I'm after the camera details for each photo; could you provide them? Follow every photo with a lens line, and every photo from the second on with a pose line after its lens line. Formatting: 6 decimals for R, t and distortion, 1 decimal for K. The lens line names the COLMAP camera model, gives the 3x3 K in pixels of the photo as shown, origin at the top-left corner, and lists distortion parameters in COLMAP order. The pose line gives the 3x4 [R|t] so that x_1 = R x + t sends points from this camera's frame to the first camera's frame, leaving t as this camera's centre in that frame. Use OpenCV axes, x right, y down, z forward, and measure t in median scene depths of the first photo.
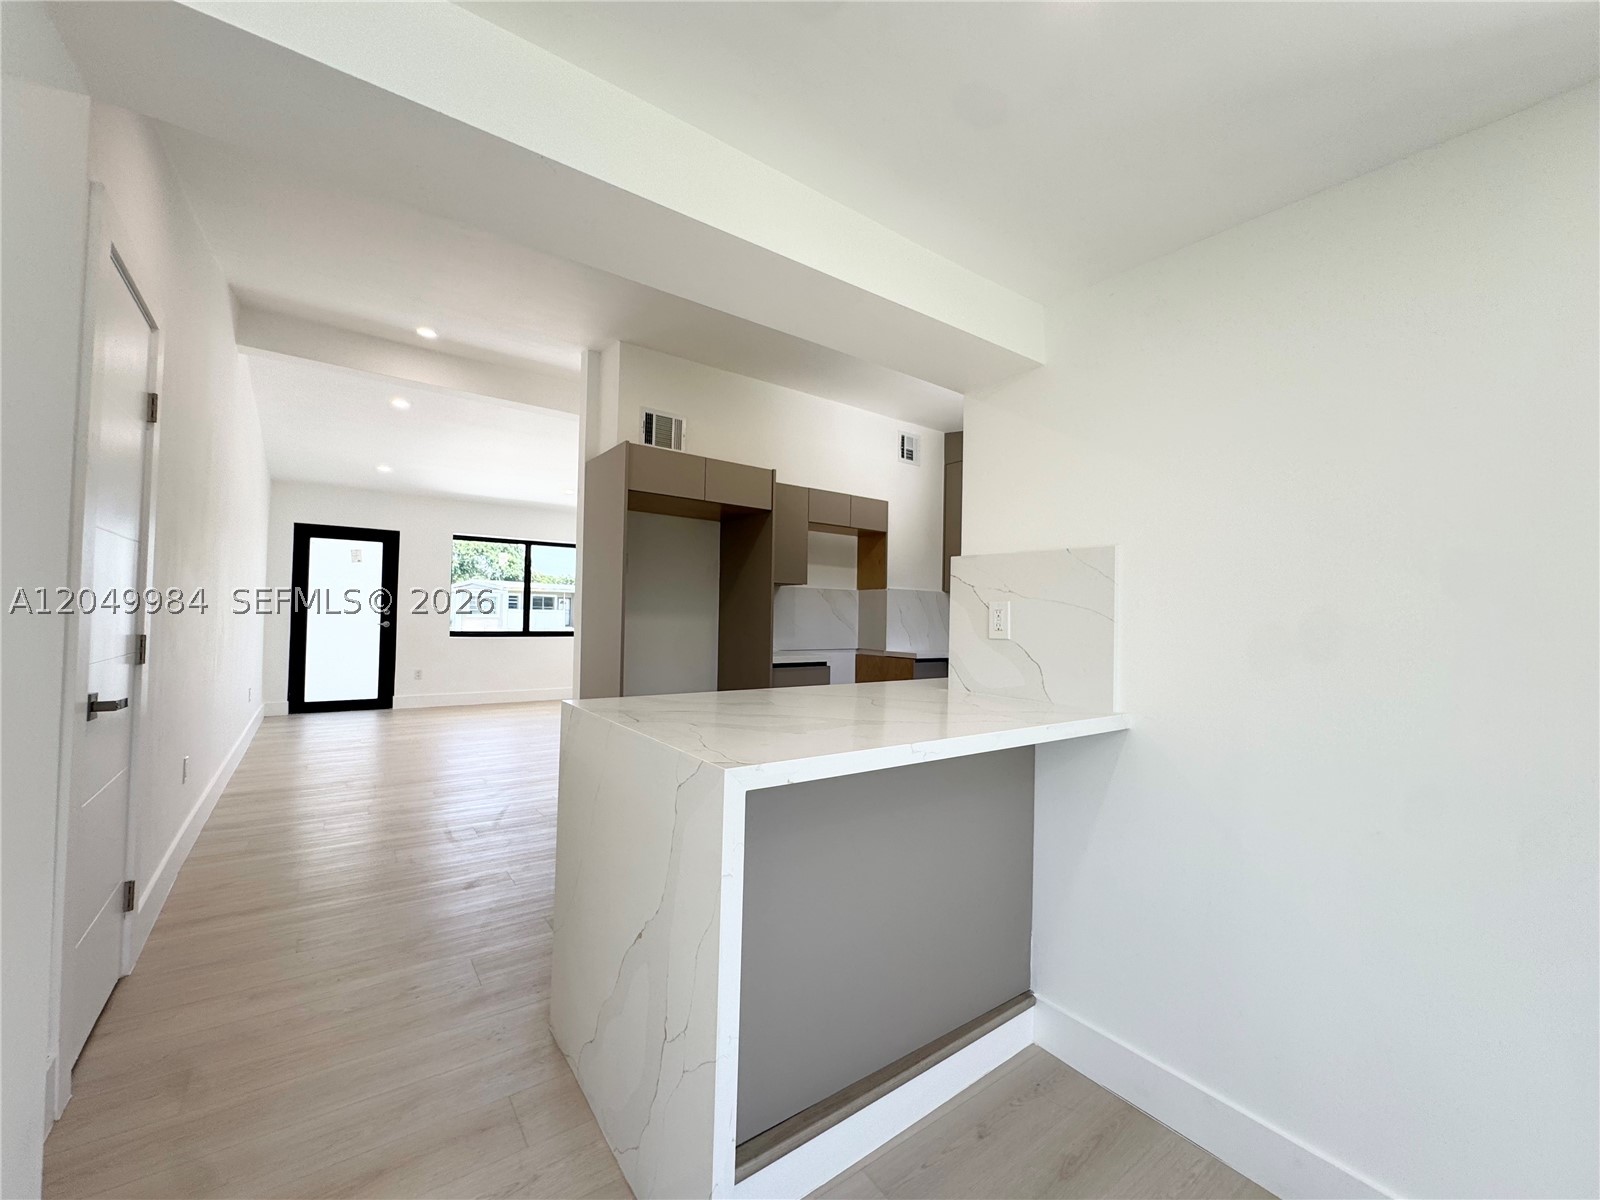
lens RADIAL K [[642.0, 0, 799.8], [0, 642.0, 599.1], [0, 0, 1]] dist [-0.003602, 0.000474]
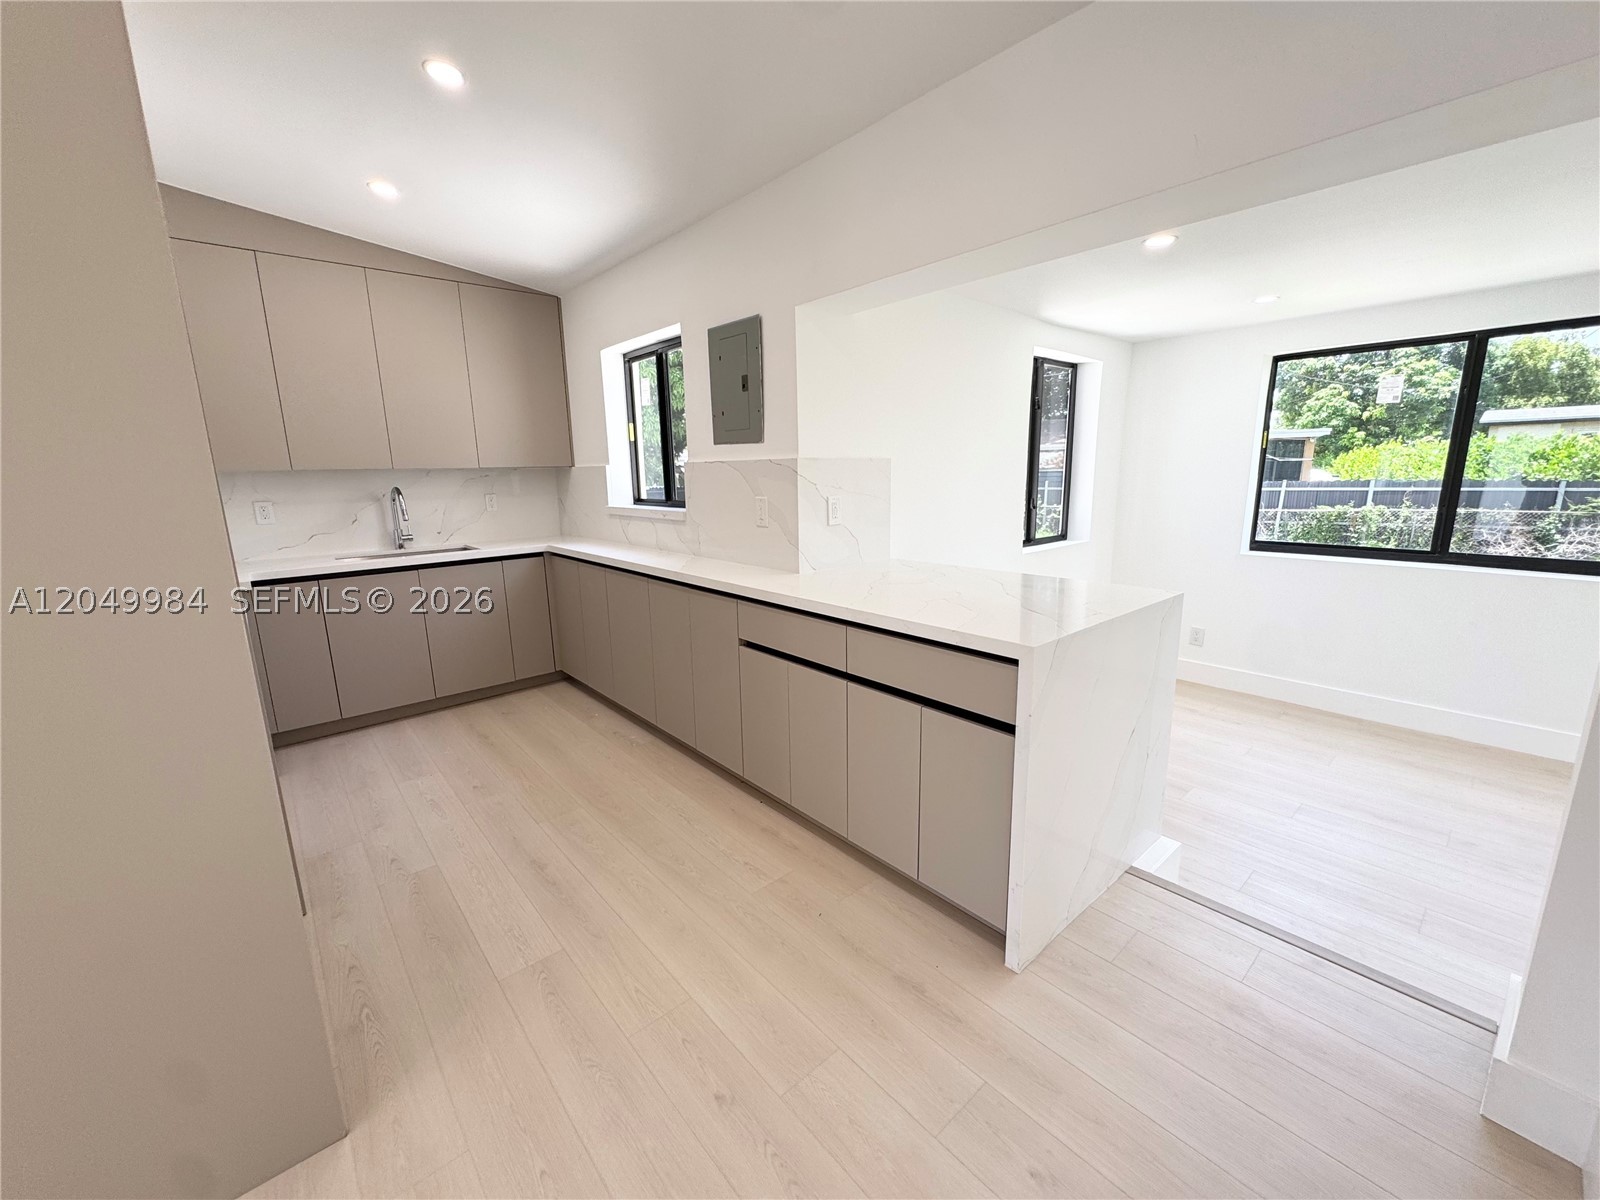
lens RADIAL K [[640.7, 0, 800.0], [0, 640.7, 599.0], [0, 0, 1]] dist [-0.003160, 0.000147]
pose [[-0.083284, -0.217994, 0.972390, -0.422061], [-0.006941, 0.975883, 0.218183, -0.032127], [-0.996502, 0.011422, -0.082788, 0.501921]]
